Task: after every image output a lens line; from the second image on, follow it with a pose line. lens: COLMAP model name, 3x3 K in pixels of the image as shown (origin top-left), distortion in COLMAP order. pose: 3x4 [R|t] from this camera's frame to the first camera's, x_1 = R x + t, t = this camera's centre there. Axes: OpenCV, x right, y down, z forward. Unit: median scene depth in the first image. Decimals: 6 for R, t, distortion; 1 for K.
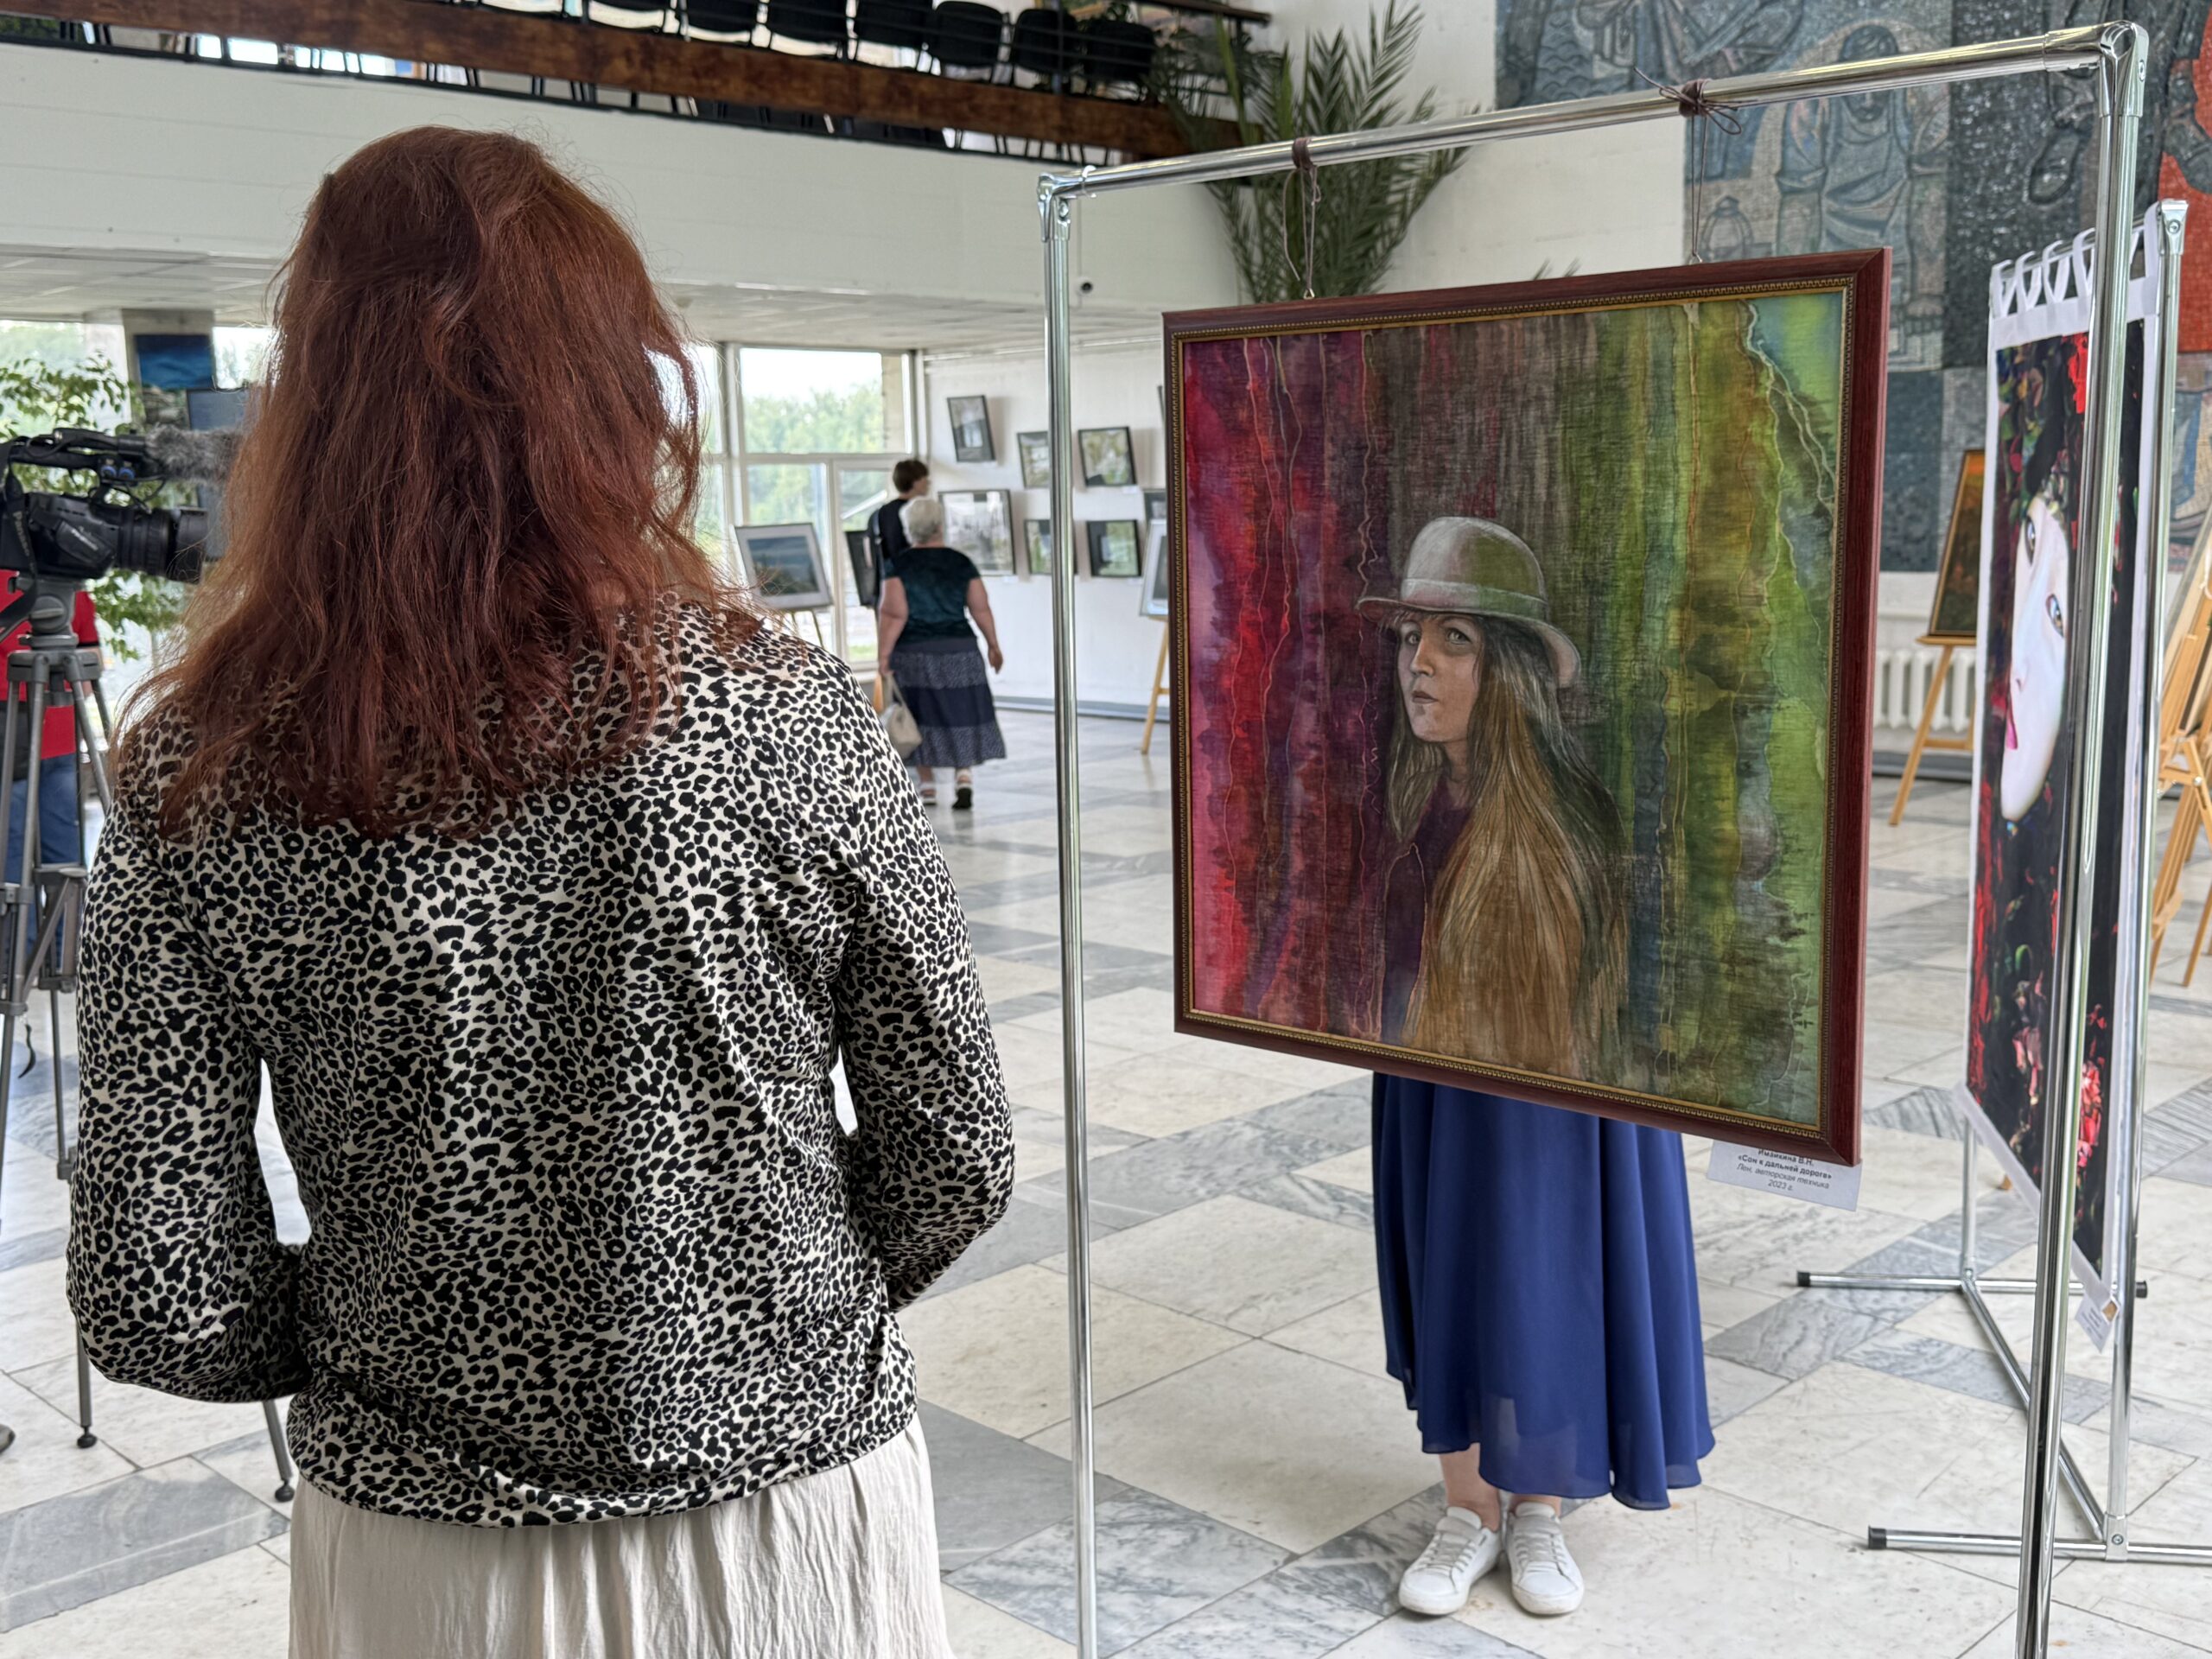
lens RADIAL K [[2325.7, 0, 1087.4], [0, 2325.7, 845.1], [0, 0, 1]] dist [0.035706, 0.000000]
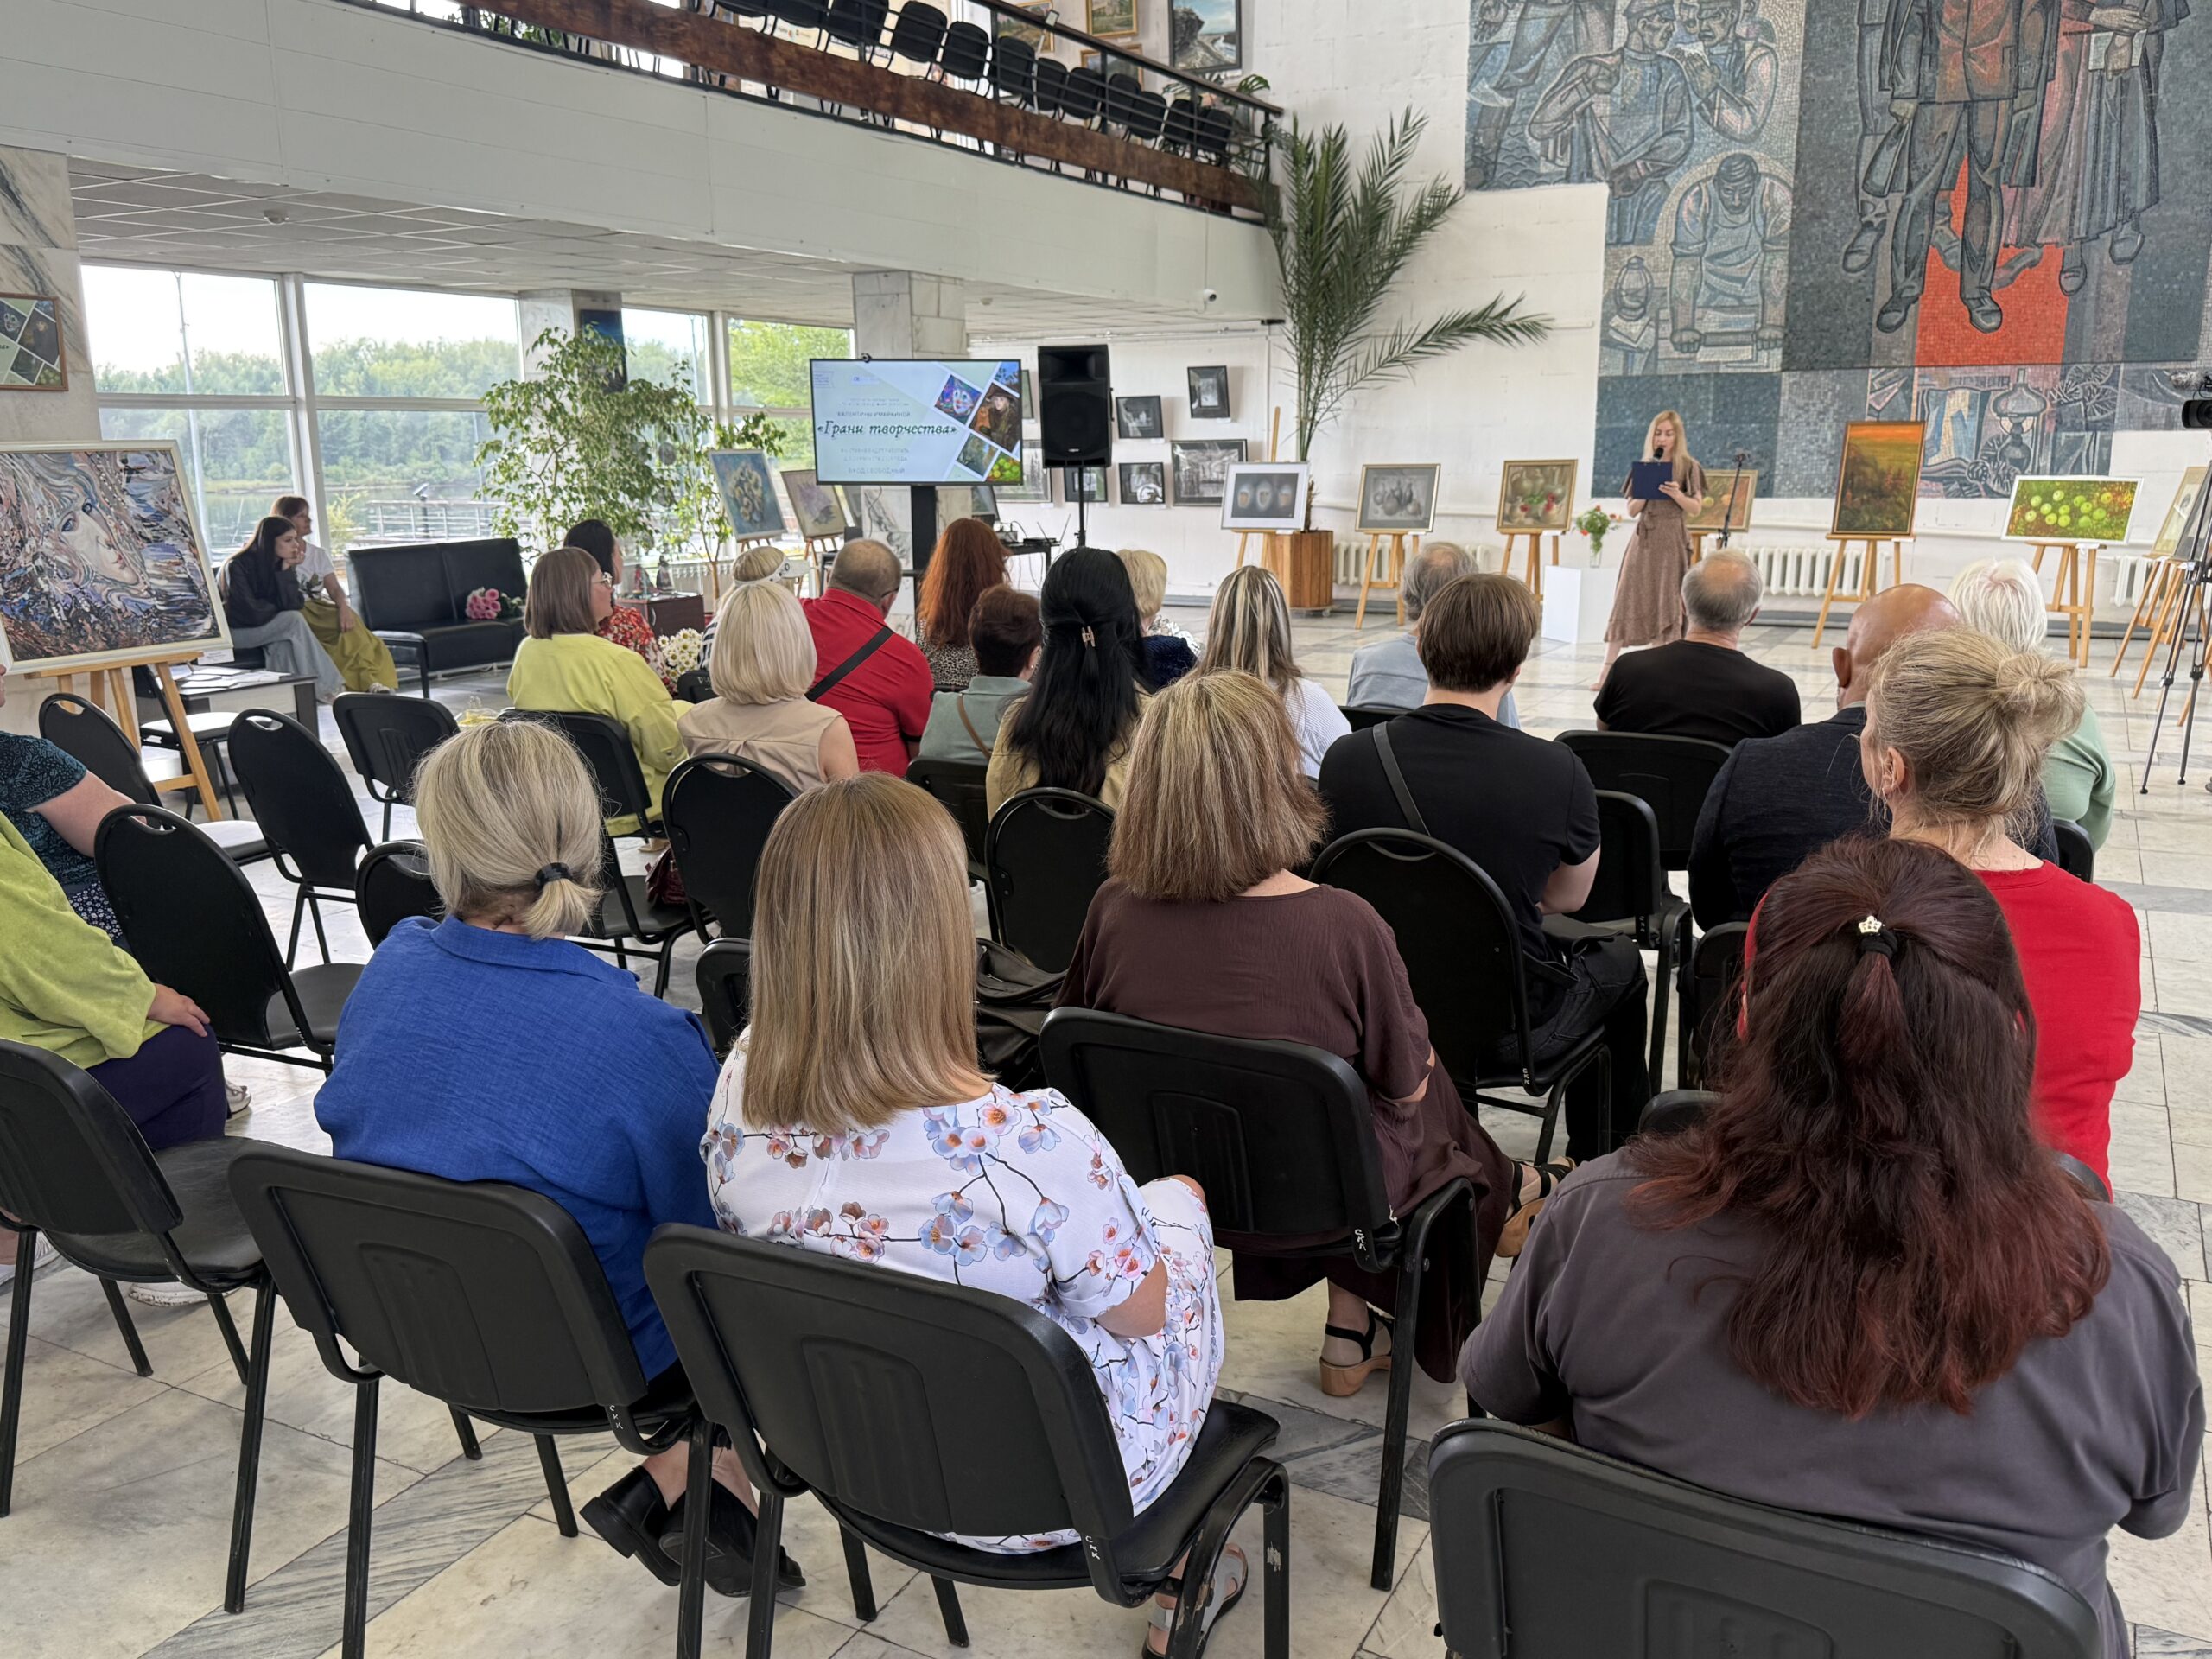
lens RADIAL K [[1889.9, 0, 1110.7], [0, 1889.9, 843.2], [0, 0, 1]] dist [0.026320, -0.015273]
pose [[0.954305, -0.047576, 0.295023, -0.456986], [0.031056, 0.997689, 0.060433, 0.027628], [-0.297216, -0.048509, 0.953577, -0.128417]]
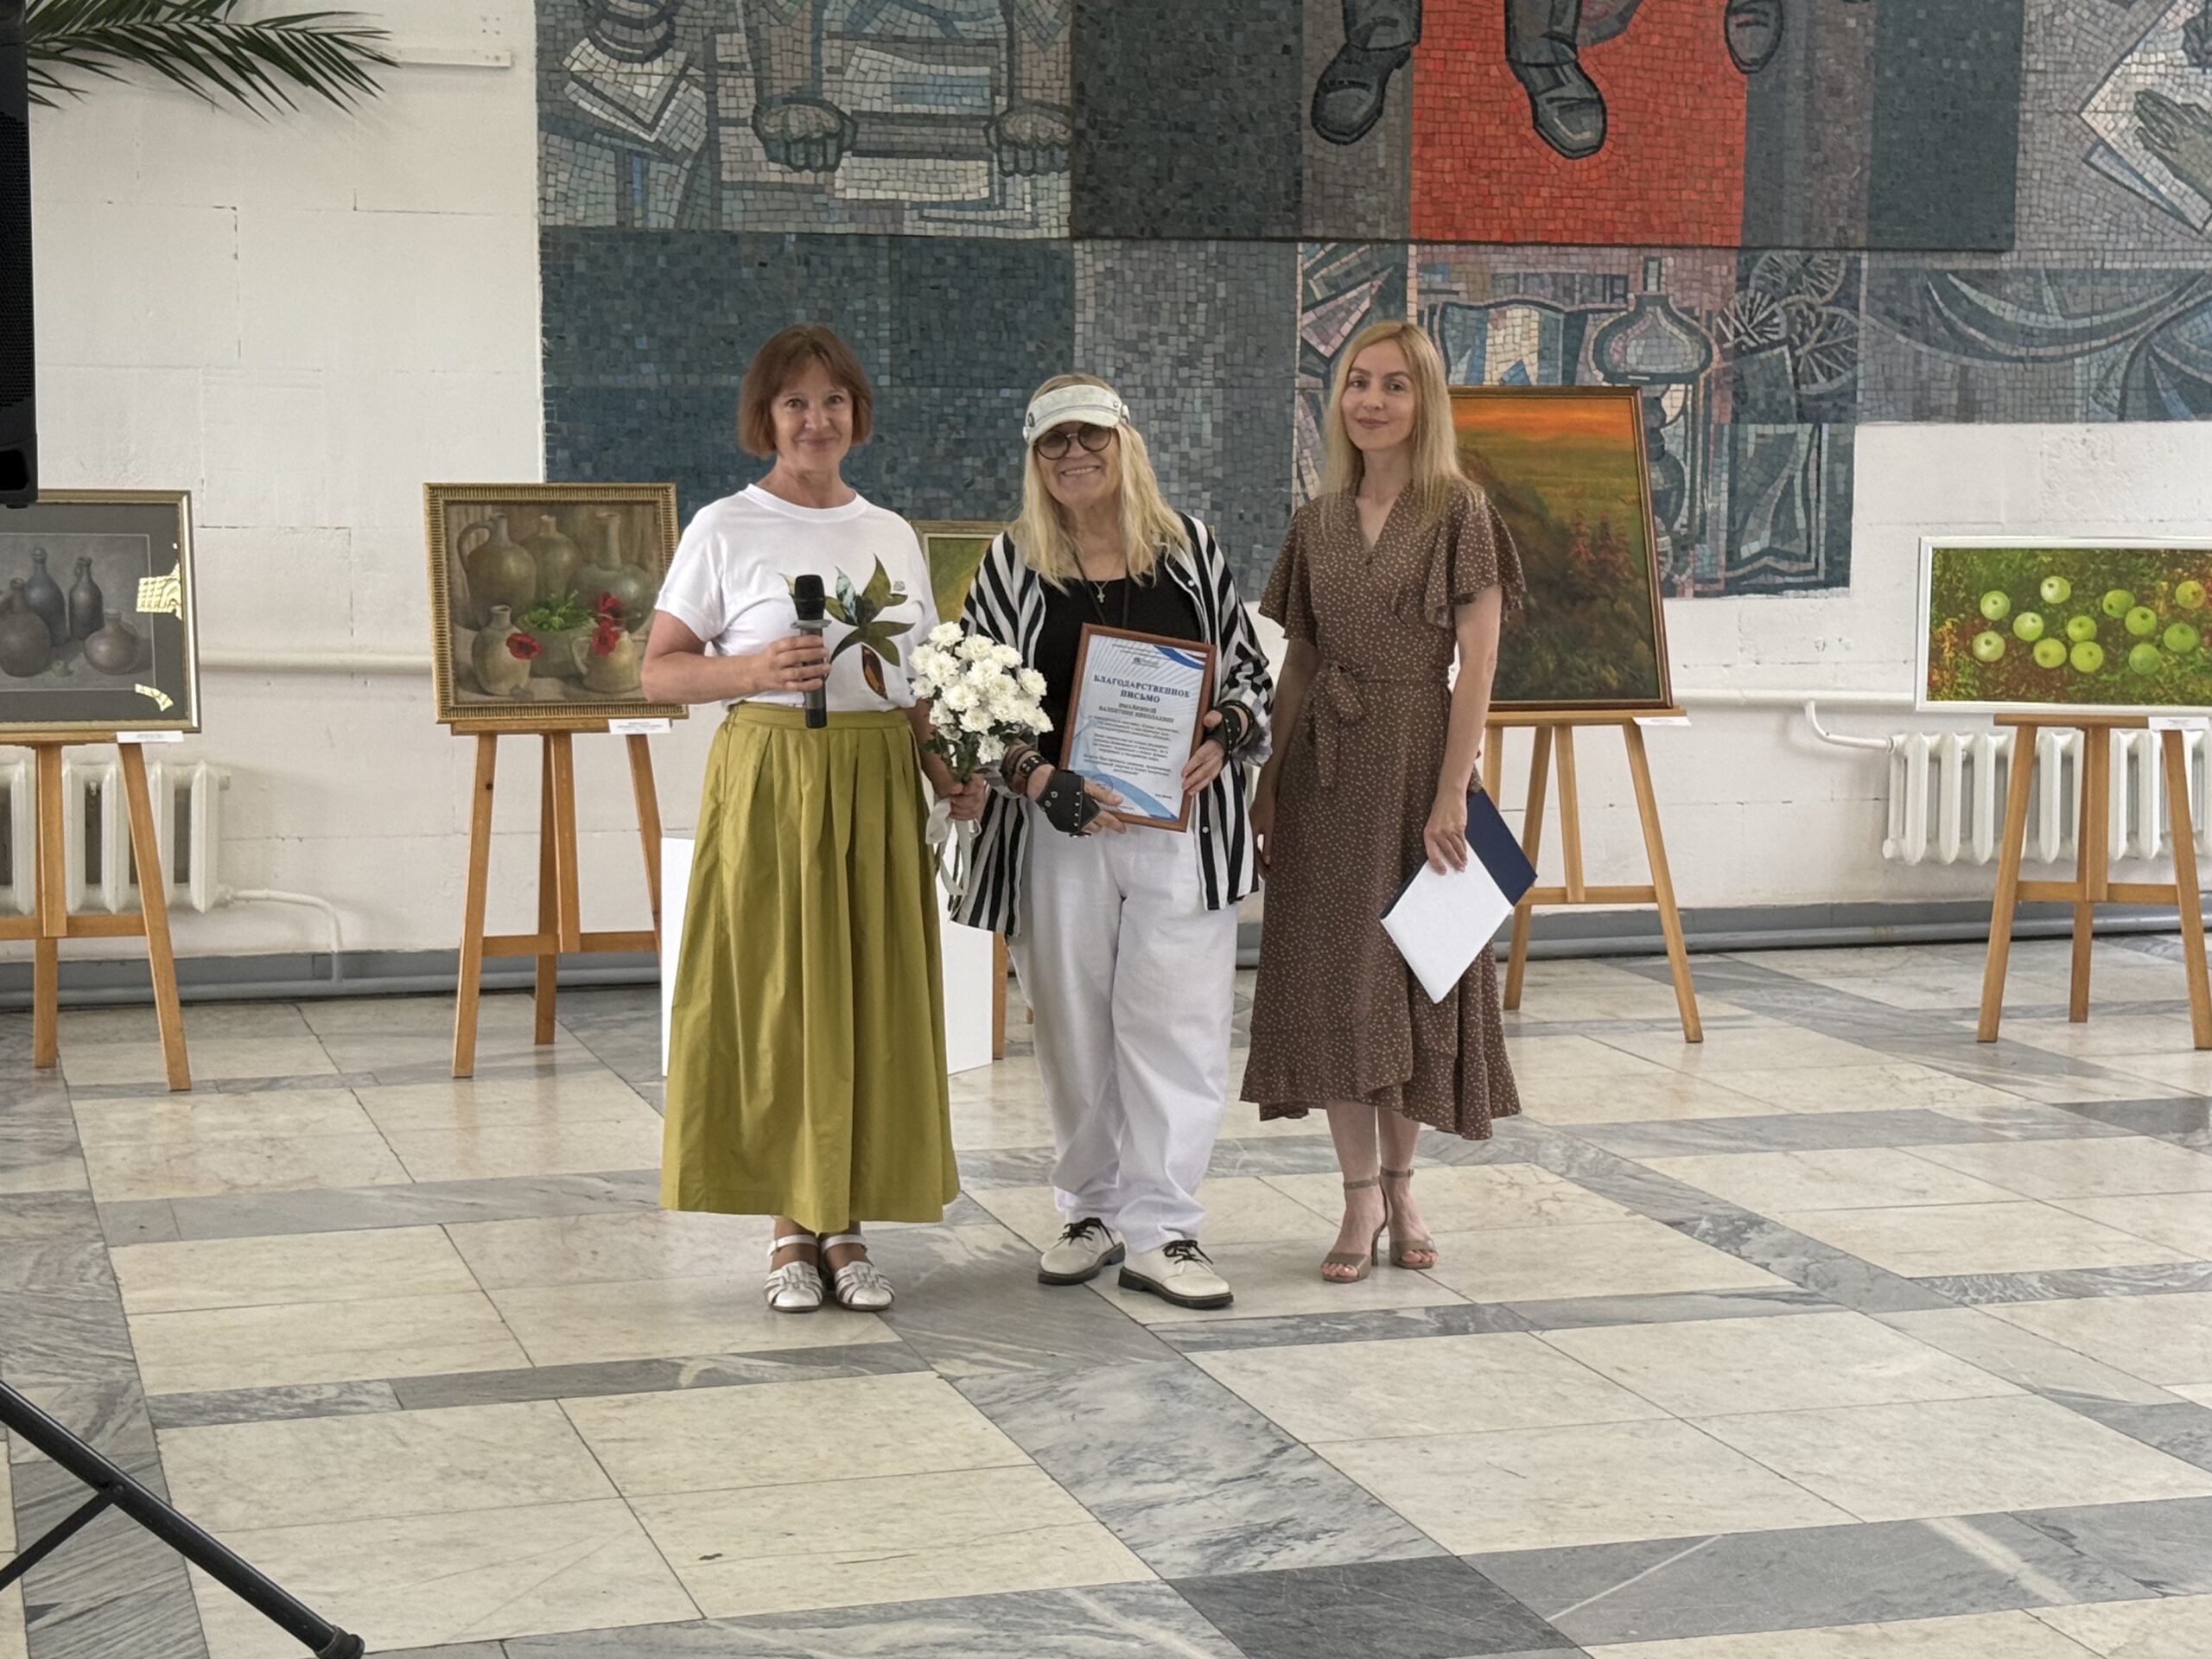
lens RADIAL K [[4000.8, 0, 1111.2], [0, 4000.8, 852.9], [0, 0, 1]] dist [0.173910, 0.000000]
pose [[0.477325, -0.064778, 0.876336, -0.453185], [0.115311, 0.993273, 0.010613, -0.063146], [-0.871128, 0.095985, 0.481583, 0.512154]]
